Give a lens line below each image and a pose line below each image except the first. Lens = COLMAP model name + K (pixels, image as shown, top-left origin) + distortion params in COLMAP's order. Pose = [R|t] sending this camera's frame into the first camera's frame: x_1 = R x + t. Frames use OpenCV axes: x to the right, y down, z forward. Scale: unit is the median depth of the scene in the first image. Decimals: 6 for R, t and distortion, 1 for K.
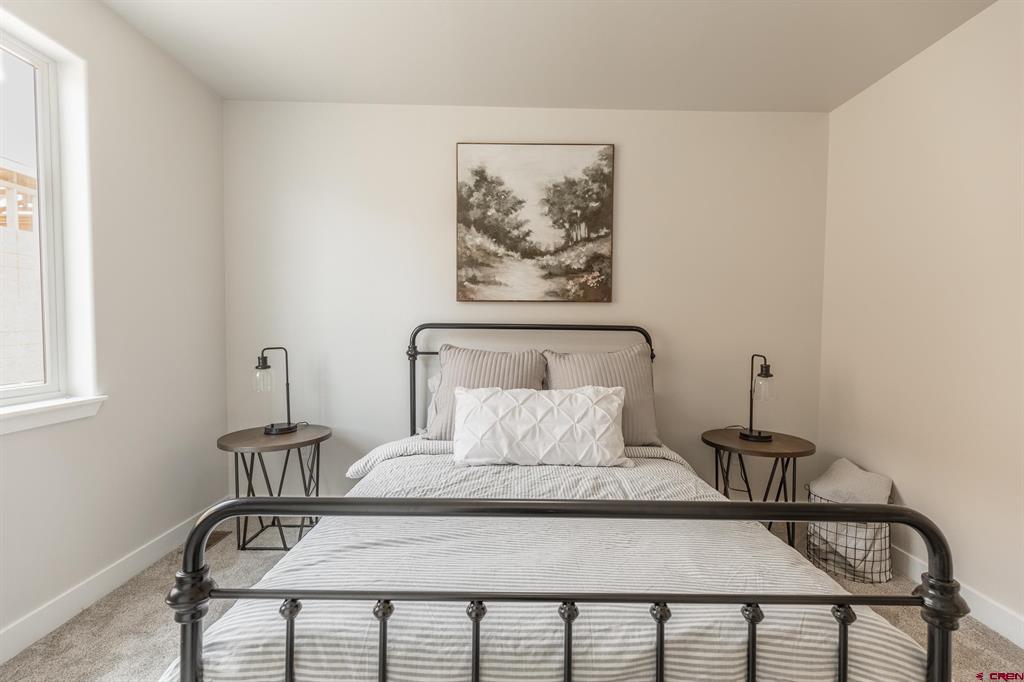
lens RADIAL K [[461.4, 0, 514.4], [0, 461.4, 340.5], [0, 0, 1]] dist [0.004501, 0.000275]
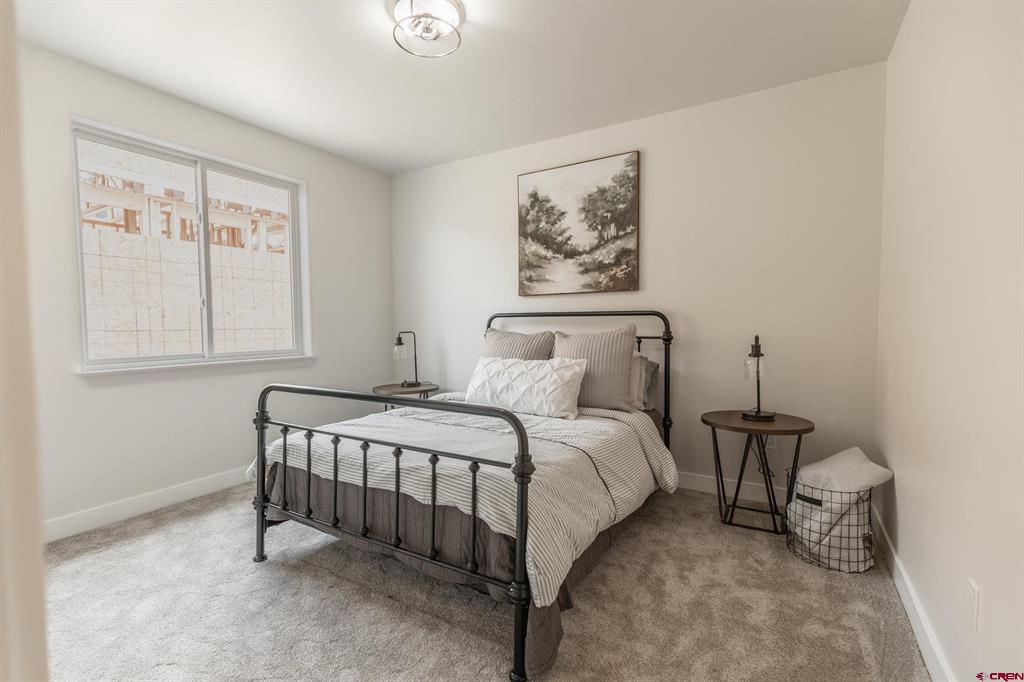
lens RADIAL K [[461.4, 0, 511.1], [0, 461.4, 339.4], [0, 0, 1]] dist [0.004501, 0.000275]
pose [[0.849421, 0.001263, -0.527714, 0.546259], [0.000818, 0.999993, 0.003710, 0.032479], [0.527715, -0.003583, 0.849414, -0.123628]]
